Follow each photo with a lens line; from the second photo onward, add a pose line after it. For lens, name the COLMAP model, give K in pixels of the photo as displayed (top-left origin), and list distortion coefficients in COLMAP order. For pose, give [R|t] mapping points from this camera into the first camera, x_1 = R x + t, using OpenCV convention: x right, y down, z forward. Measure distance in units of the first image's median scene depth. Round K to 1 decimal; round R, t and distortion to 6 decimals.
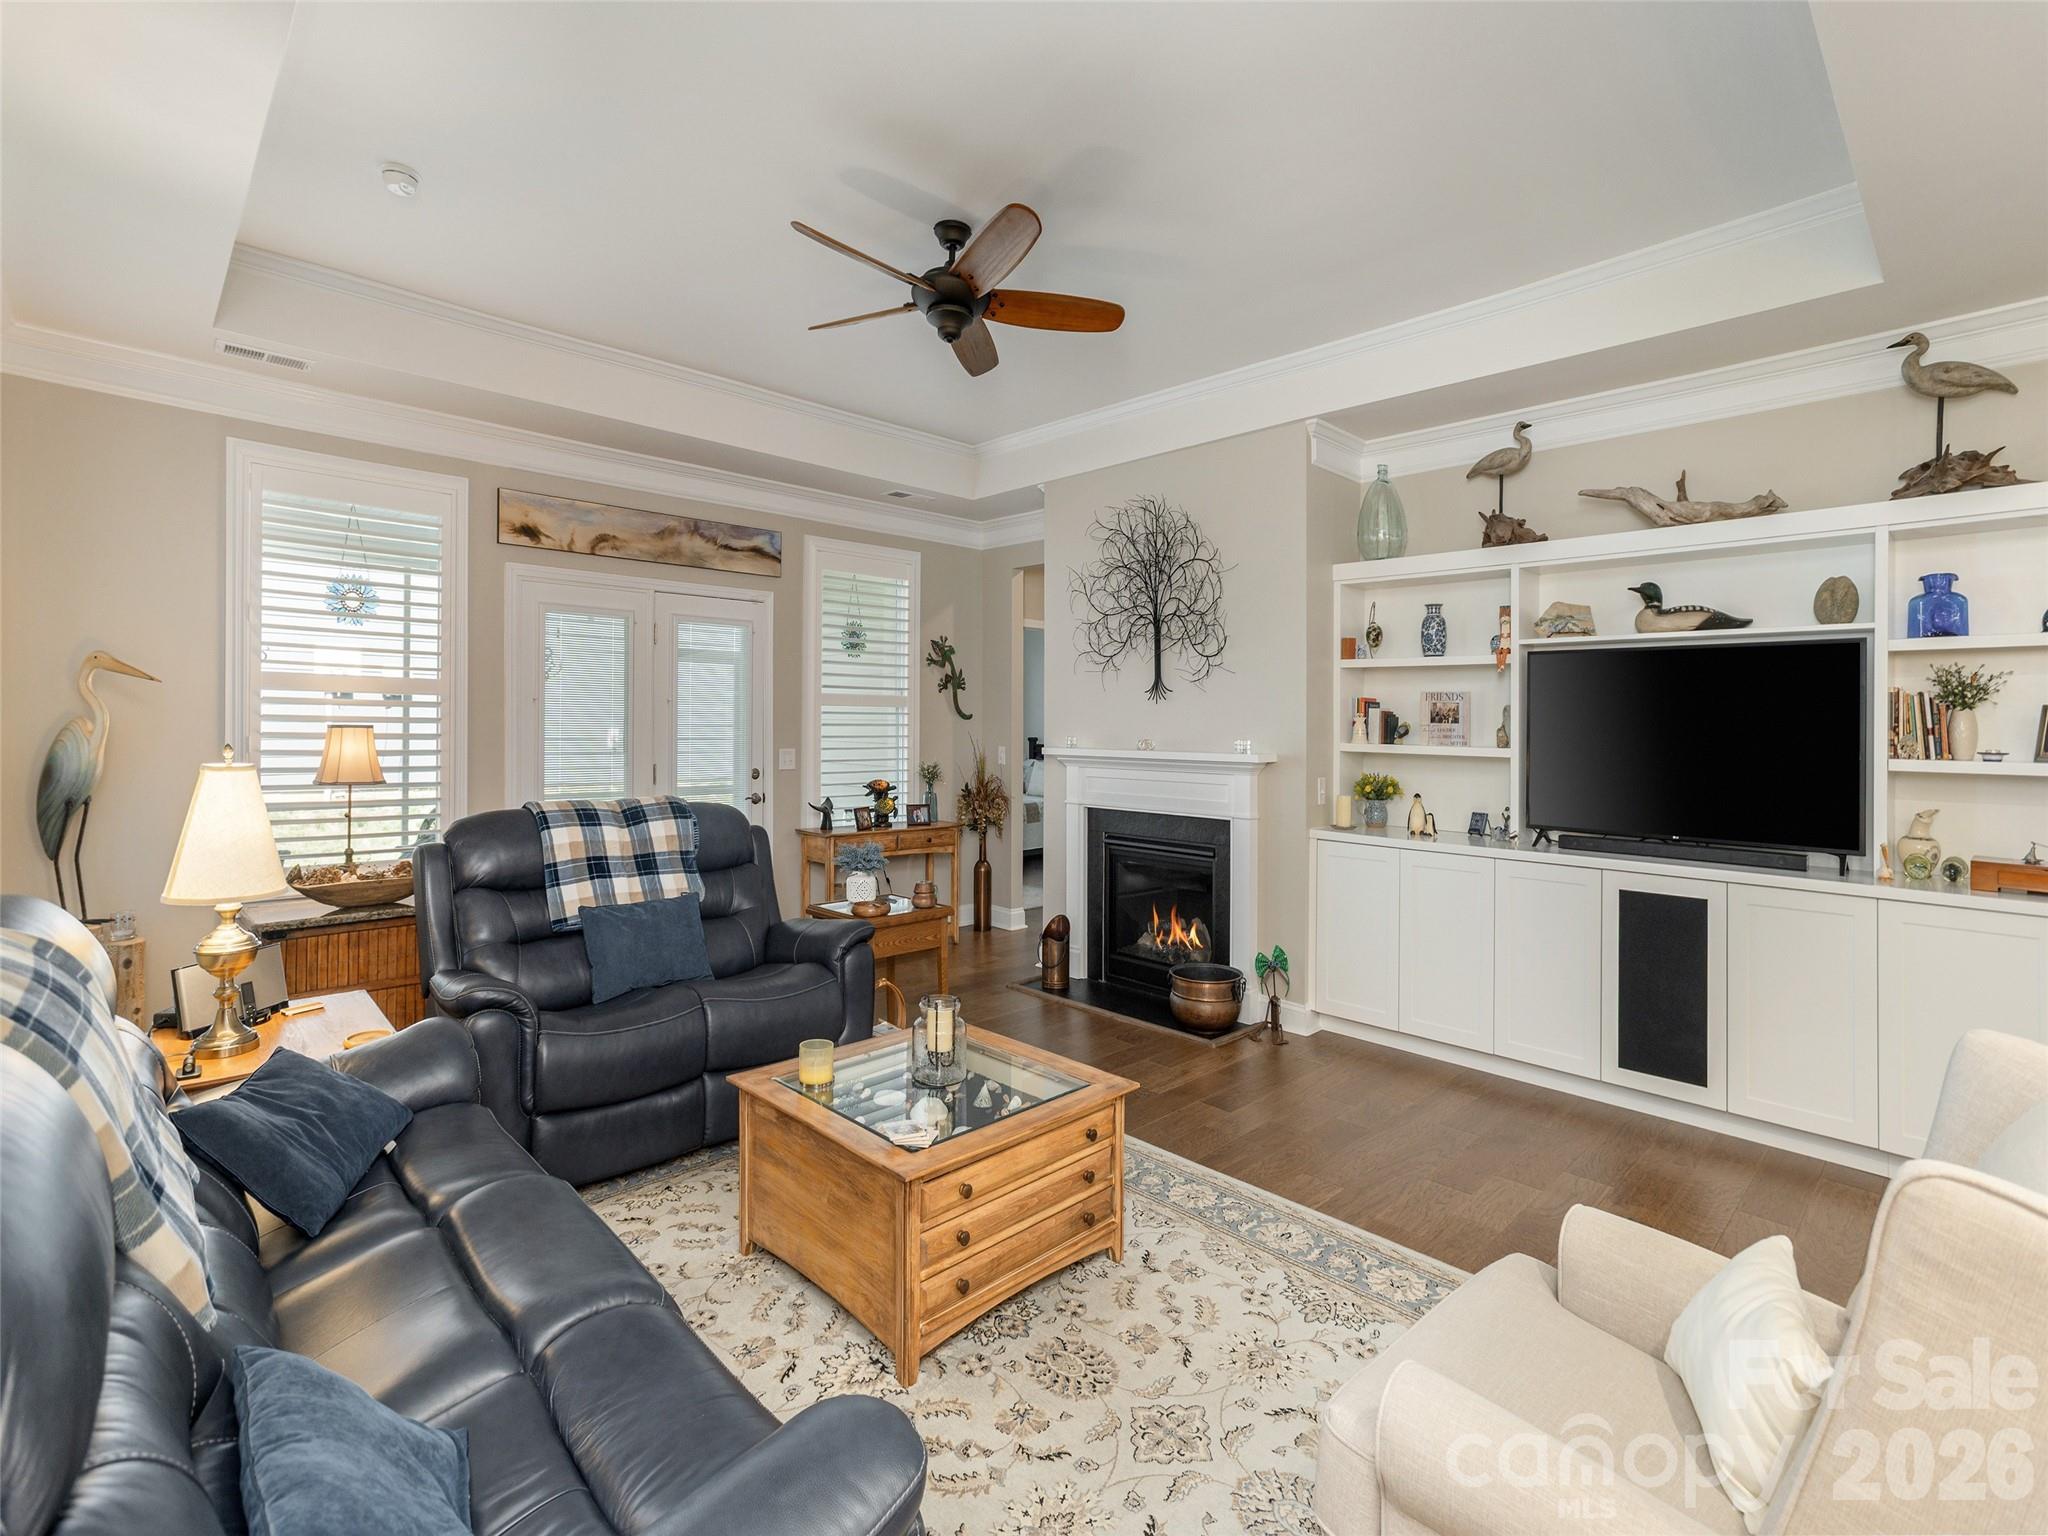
lens RADIAL K [[954.8, 0, 1068.0], [0, 954.8, 722.8], [0, 0, 1]] dist [-0.055690, 0.042376]
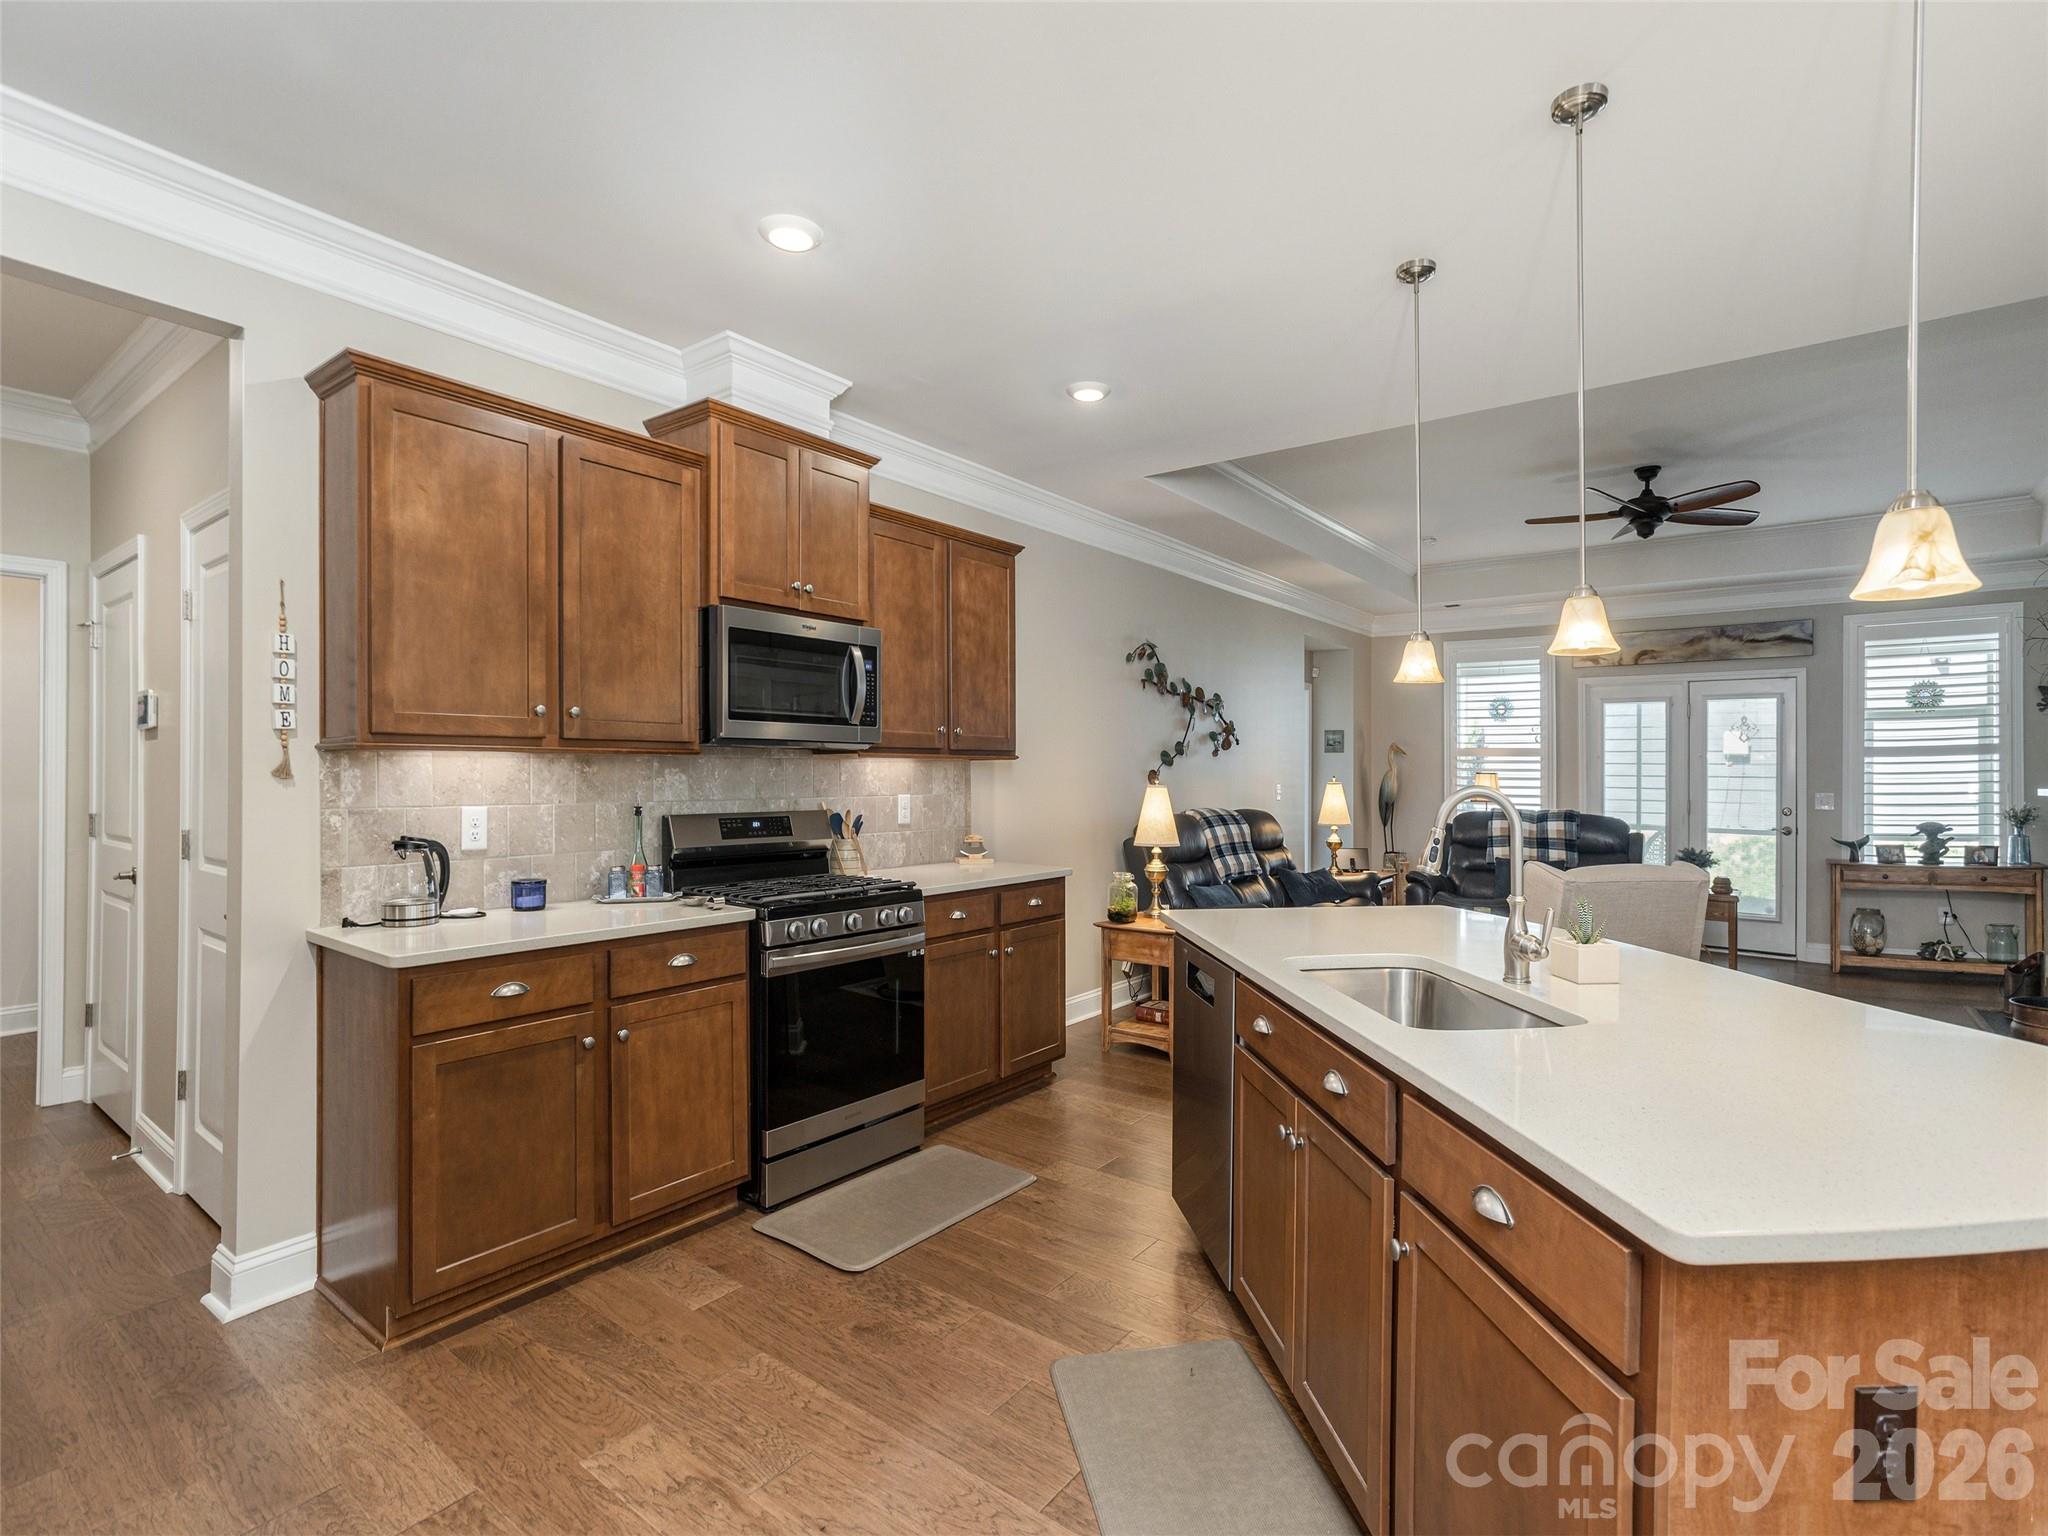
lens RADIAL K [[941.8, 0, 1013.6], [0, 941.8, 769.9], [0, 0, 1]] dist [0.002211, 0.001870]
pose [[0.091169, -0.009134, -0.995794, 1.191388], [-0.009381, 0.999906, -0.010030, 0.026333], [0.995791, 0.010256, 0.091075, -0.212529]]
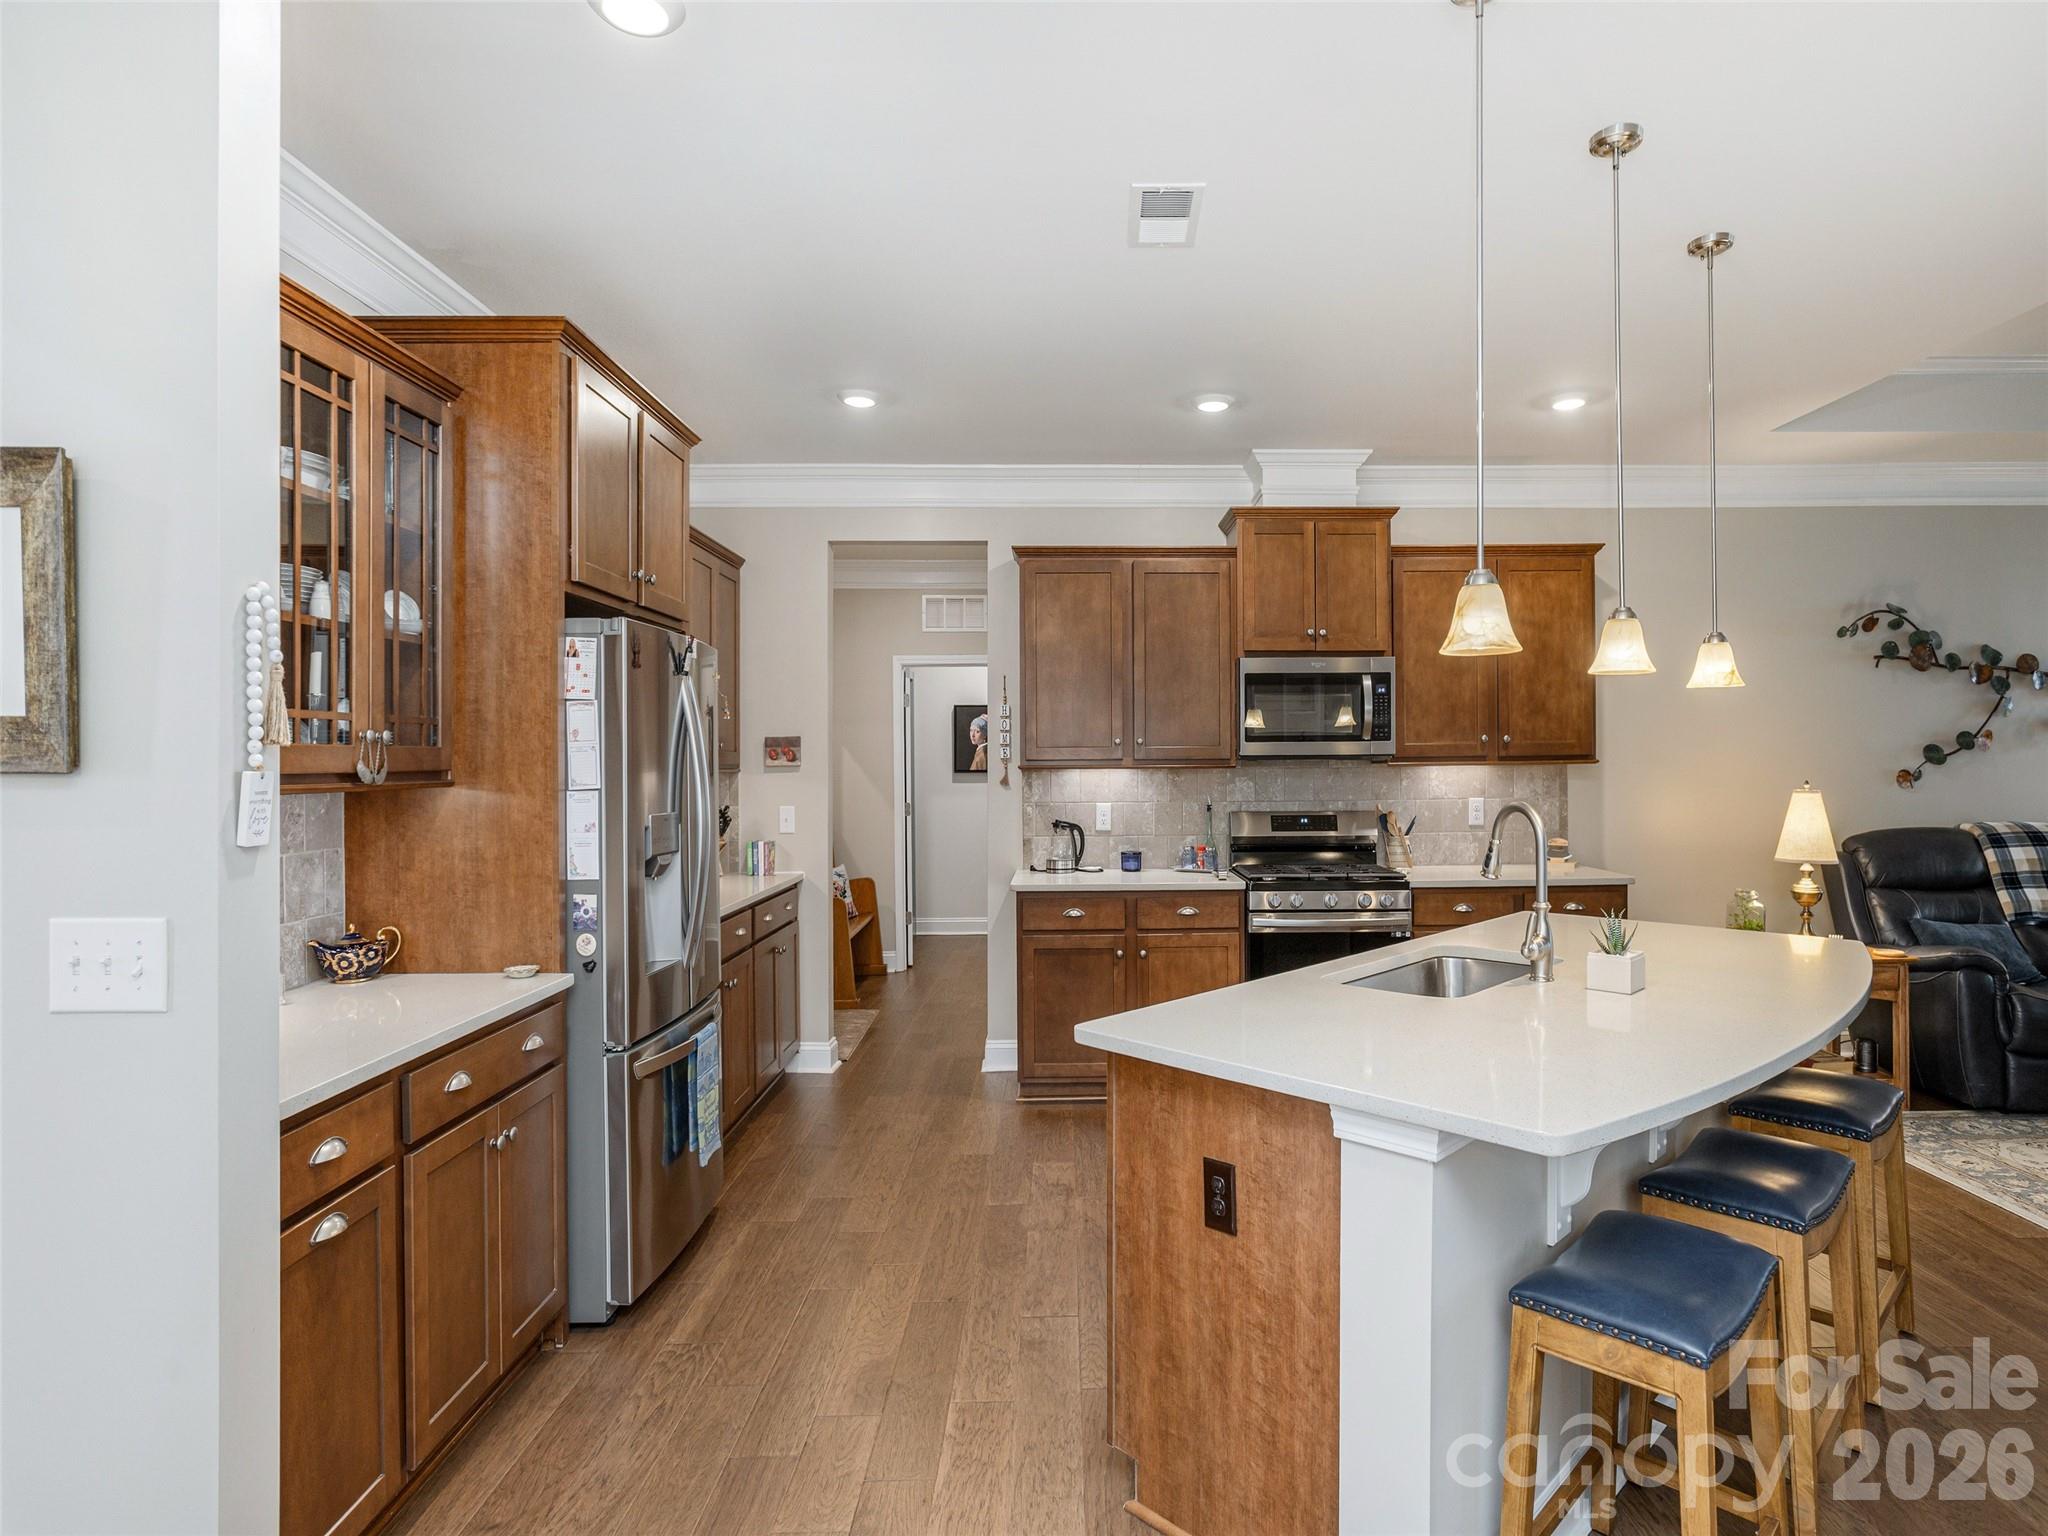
lens RADIAL K [[1054.1, 0, 1118.7], [0, 1054.1, 763.0], [0, 0, 1]] dist [0.019656, 0.001463]
pose [[-0.686815, -0.003326, -0.726824, 1.360697], [-0.001555, 0.999994, -0.003106, 0.005277], [0.726830, -0.001003, -0.686816, 0.369733]]
